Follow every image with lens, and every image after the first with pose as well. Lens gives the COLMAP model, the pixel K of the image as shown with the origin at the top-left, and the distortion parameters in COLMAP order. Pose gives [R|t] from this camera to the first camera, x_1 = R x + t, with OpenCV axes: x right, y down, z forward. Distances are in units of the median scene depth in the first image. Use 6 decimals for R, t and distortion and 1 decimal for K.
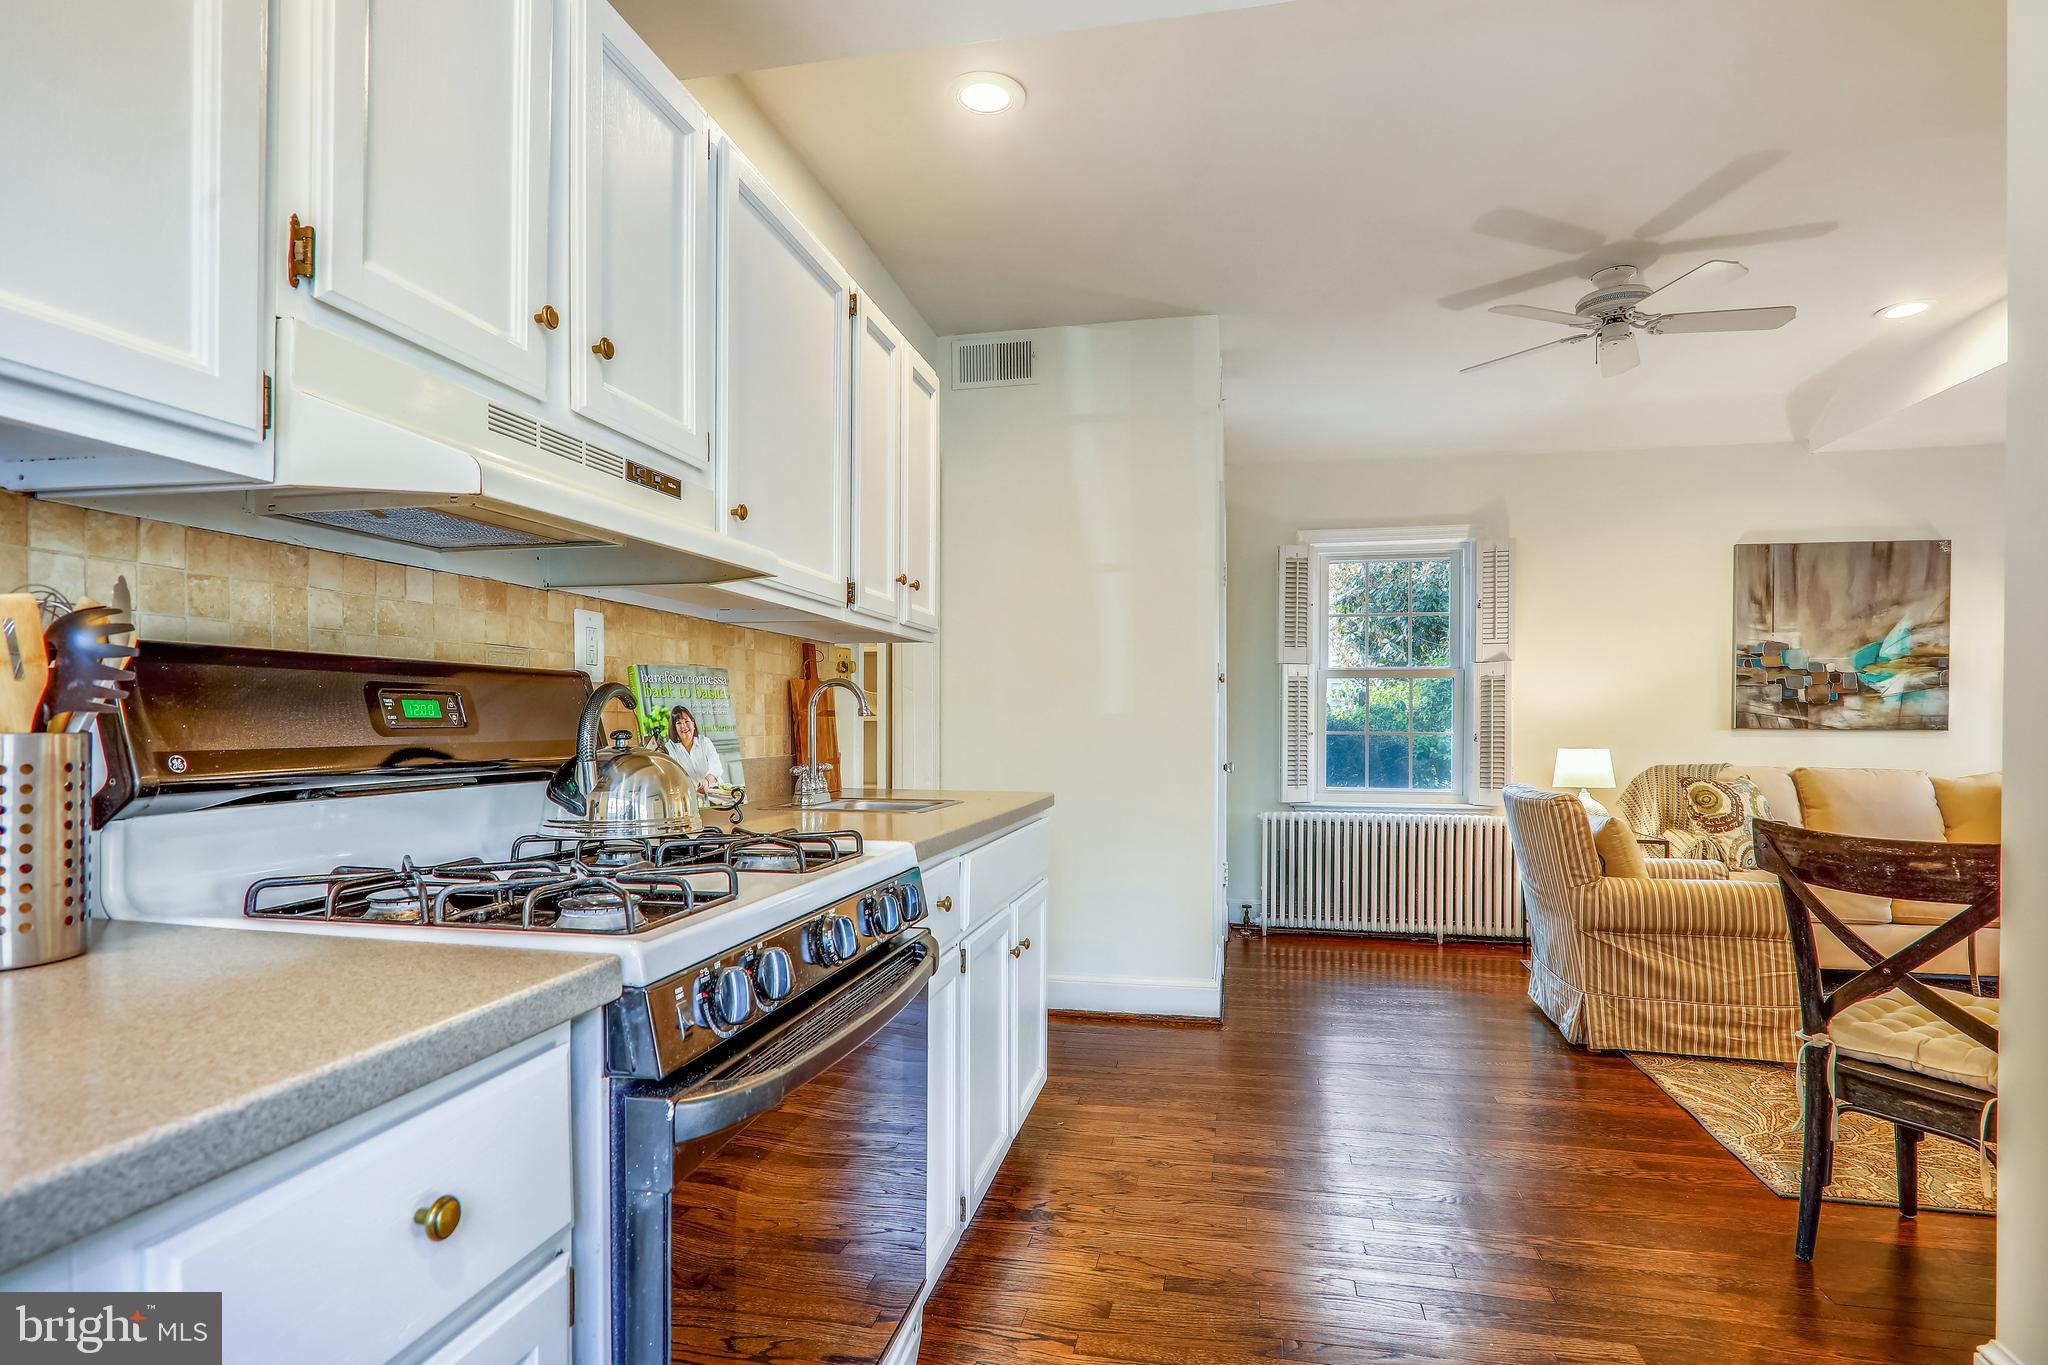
lens RADIAL K [[1048.2, 0, 1018.0], [0, 1048.2, 725.7], [0, 0, 1]] dist [-0.001398, -0.000549]
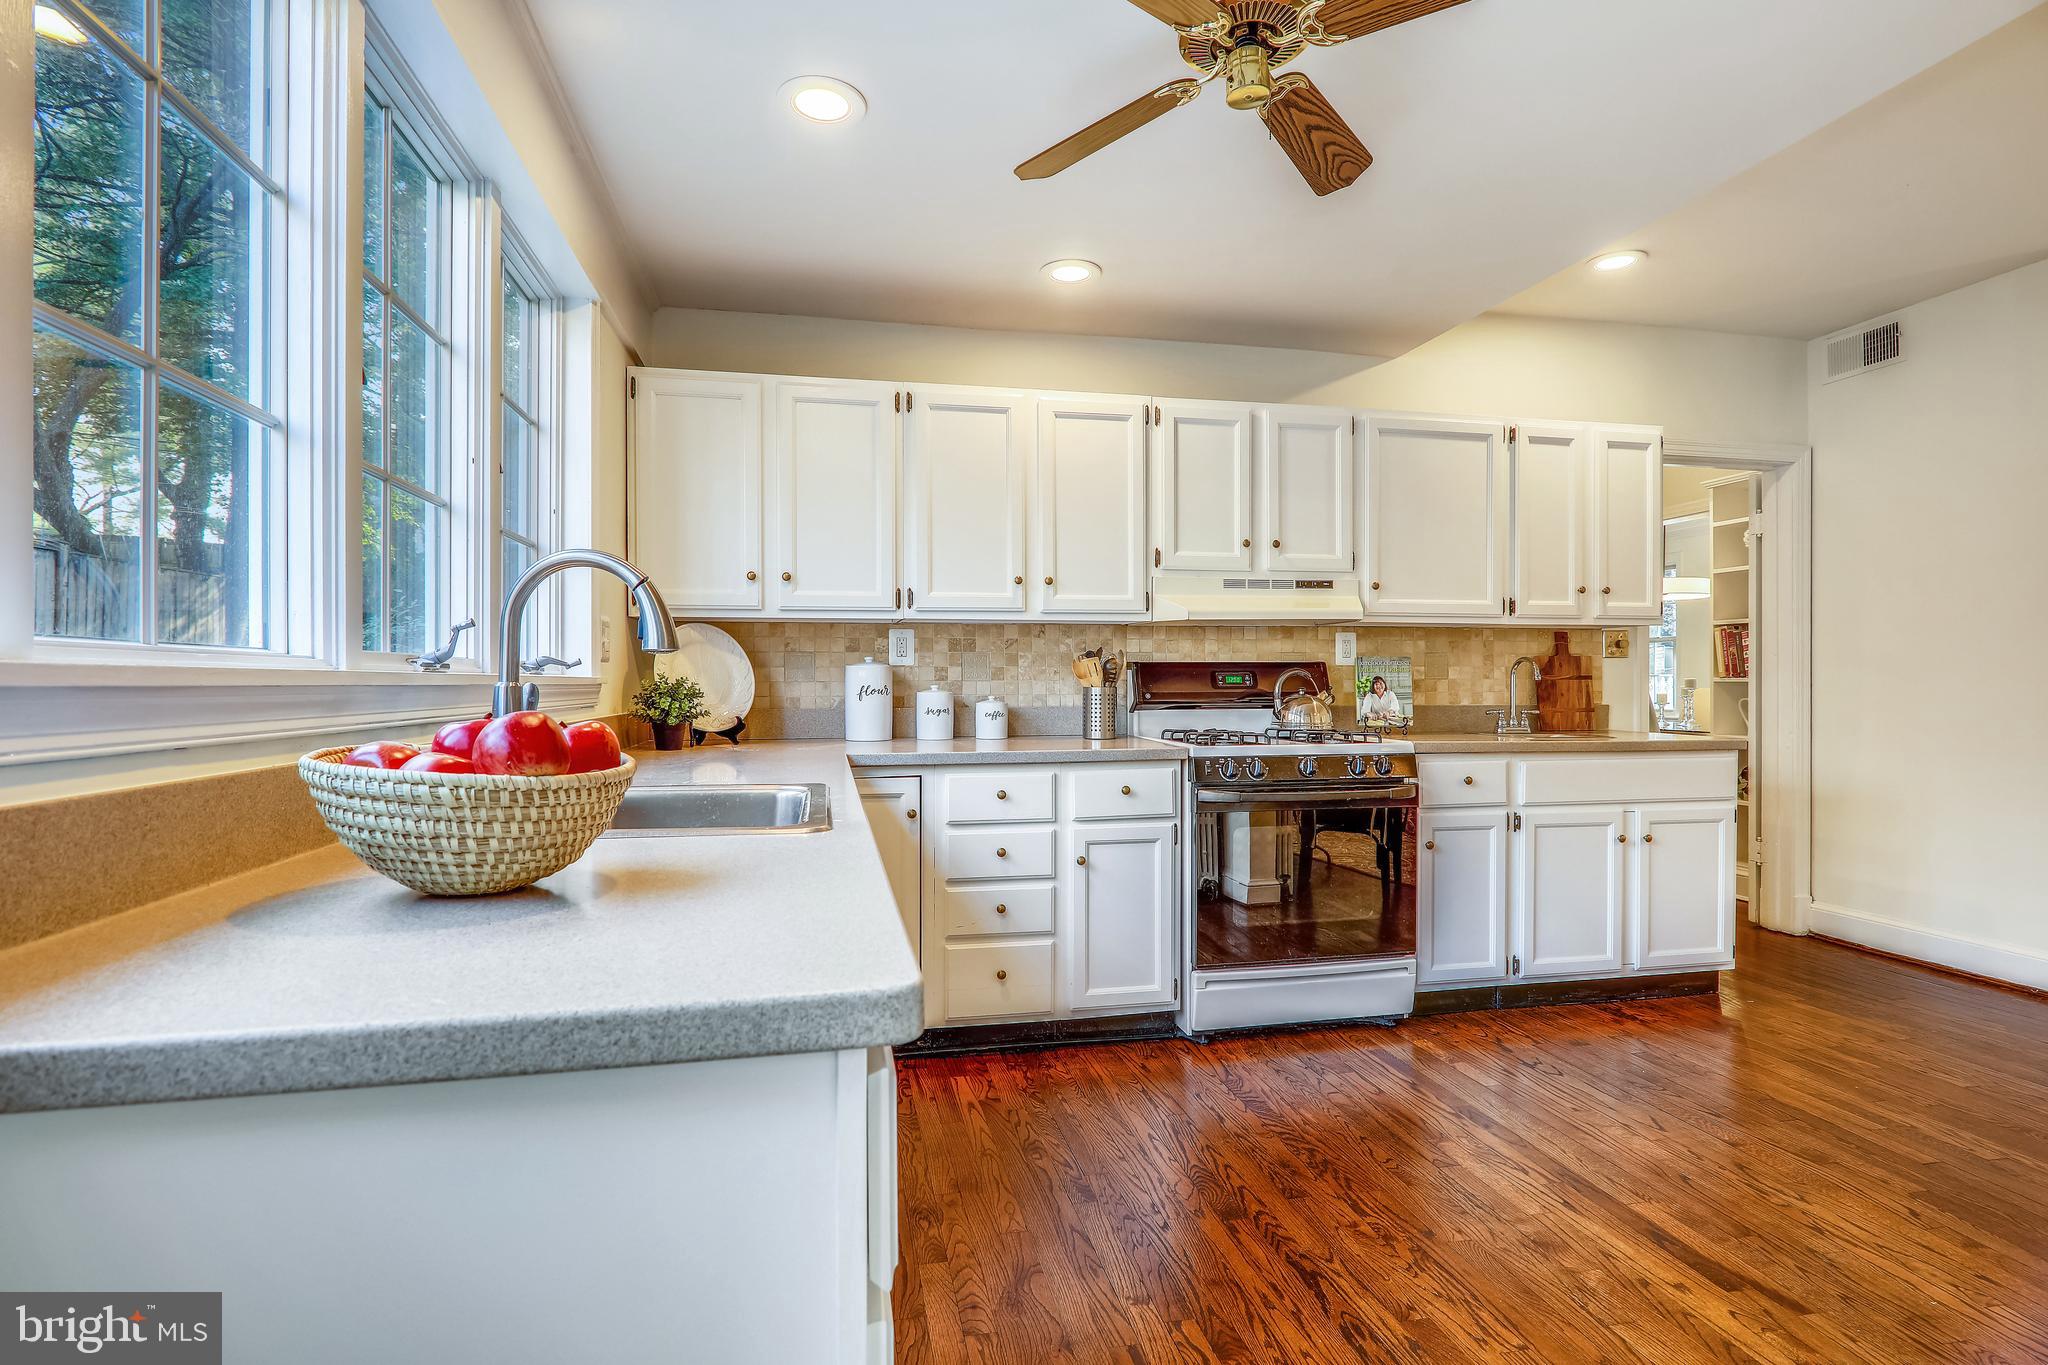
lens RADIAL K [[1023.5, 0, 1024.0], [0, 1023.5, 682.5], [0, 0, 1]] dist [-0.001504, -0.000874]
pose [[0.400272, -0.000778, -0.916396, 1.457806], [-0.002001, 0.999997, -0.001724, -0.001881], [0.916394, 0.002524, 0.400269, -0.527074]]
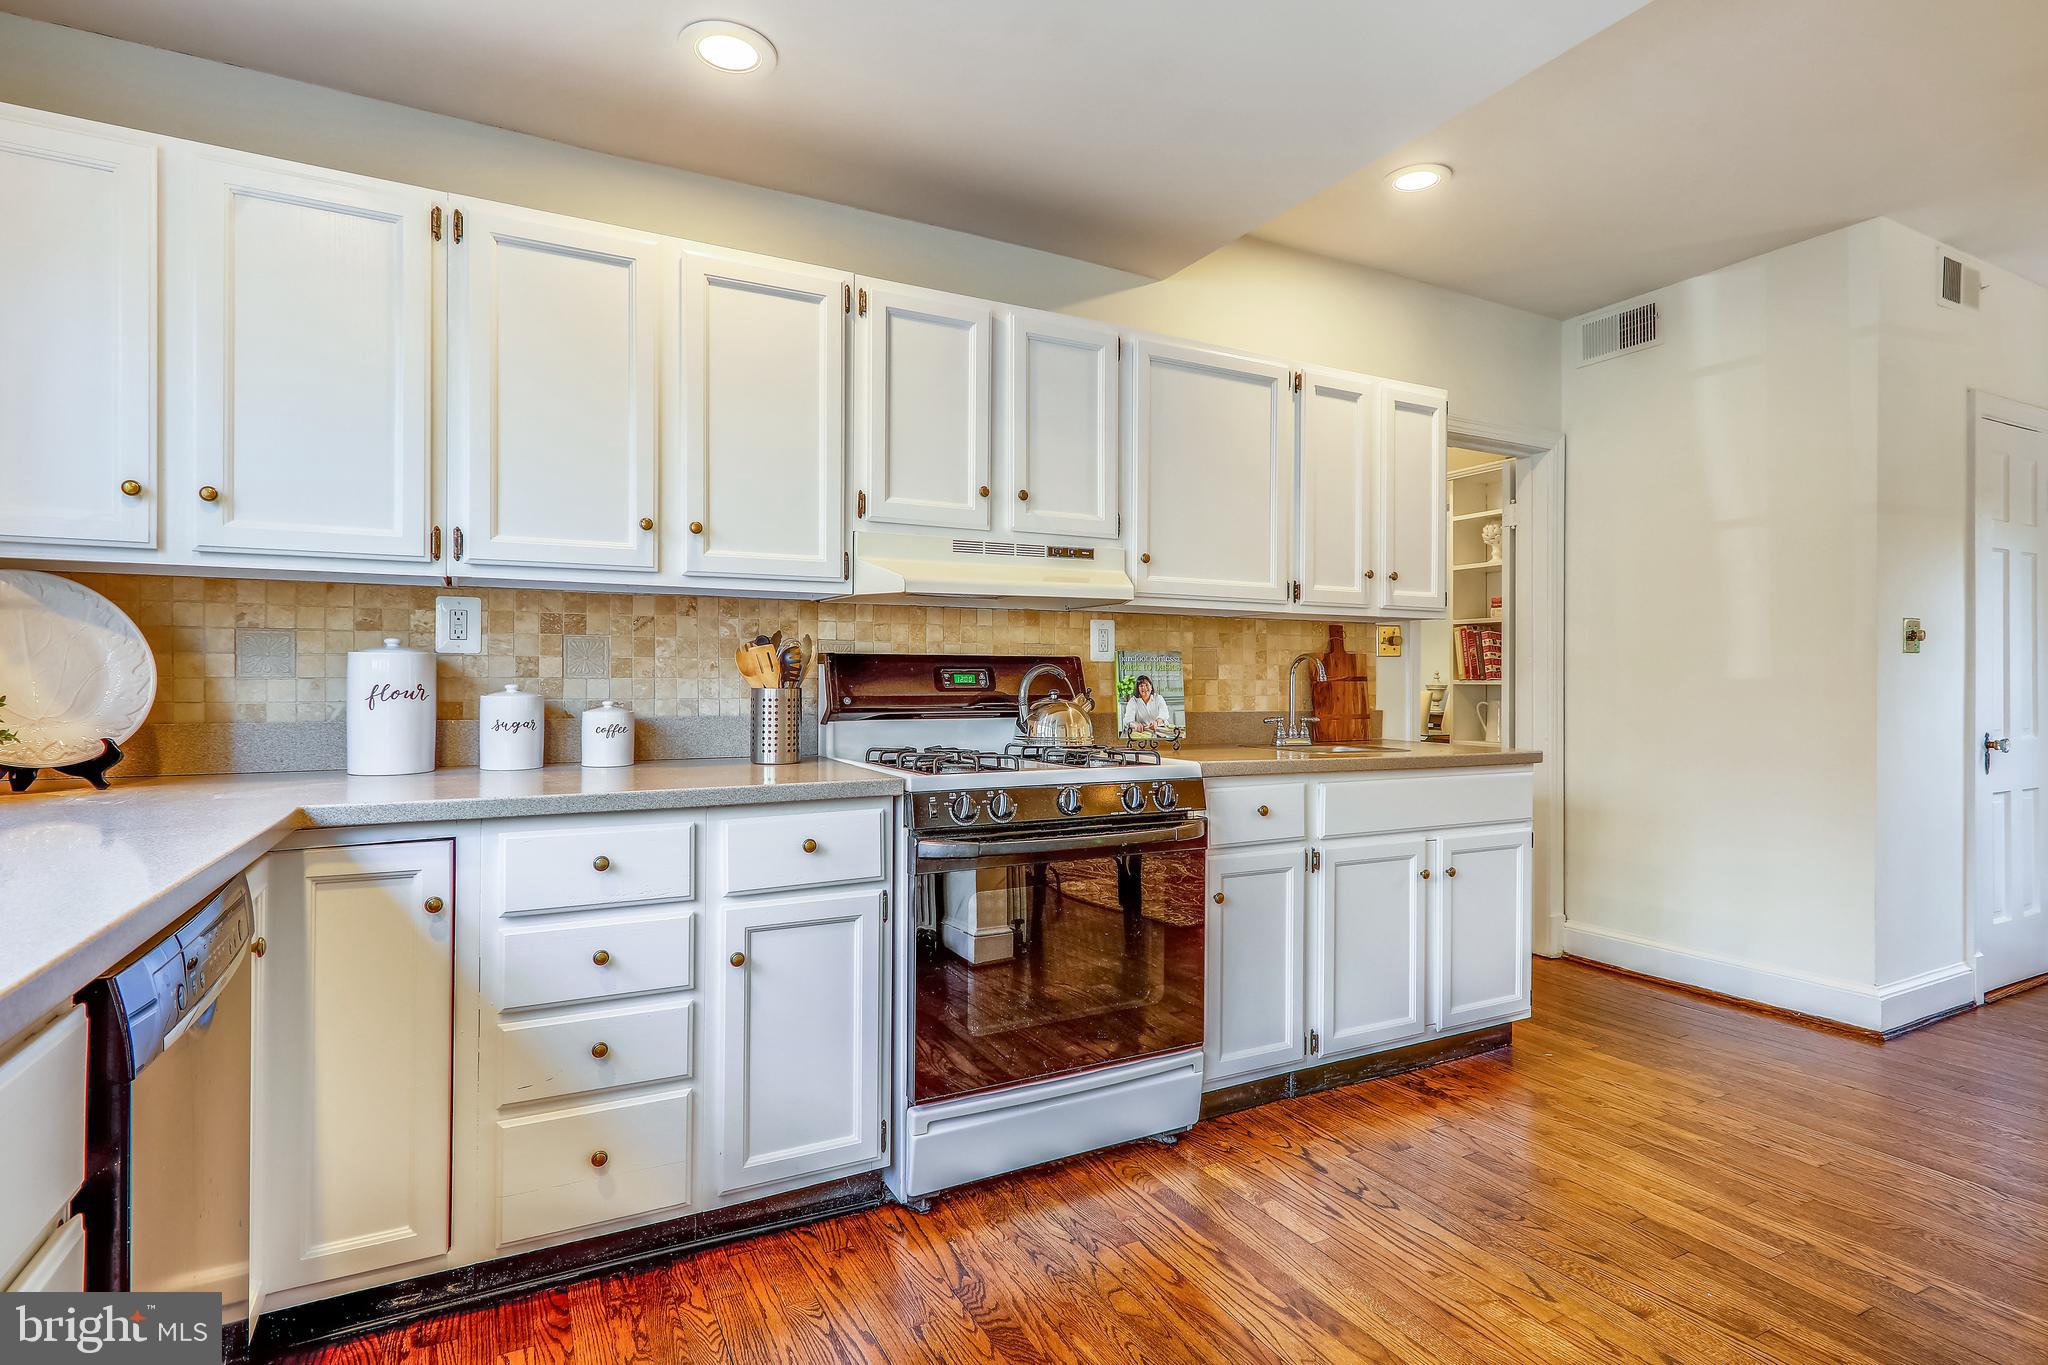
lens RADIAL K [[1023.5, 0, 1024.0], [0, 1023.5, 682.5], [0, 0, 1]] dist [-0.001504, -0.000874]
pose [[0.638470, 0.001890, -0.769644, 0.912282], [-0.006500, 0.999975, -0.002937, -0.002519], [0.769619, 0.006878, 0.638466, -0.185271]]
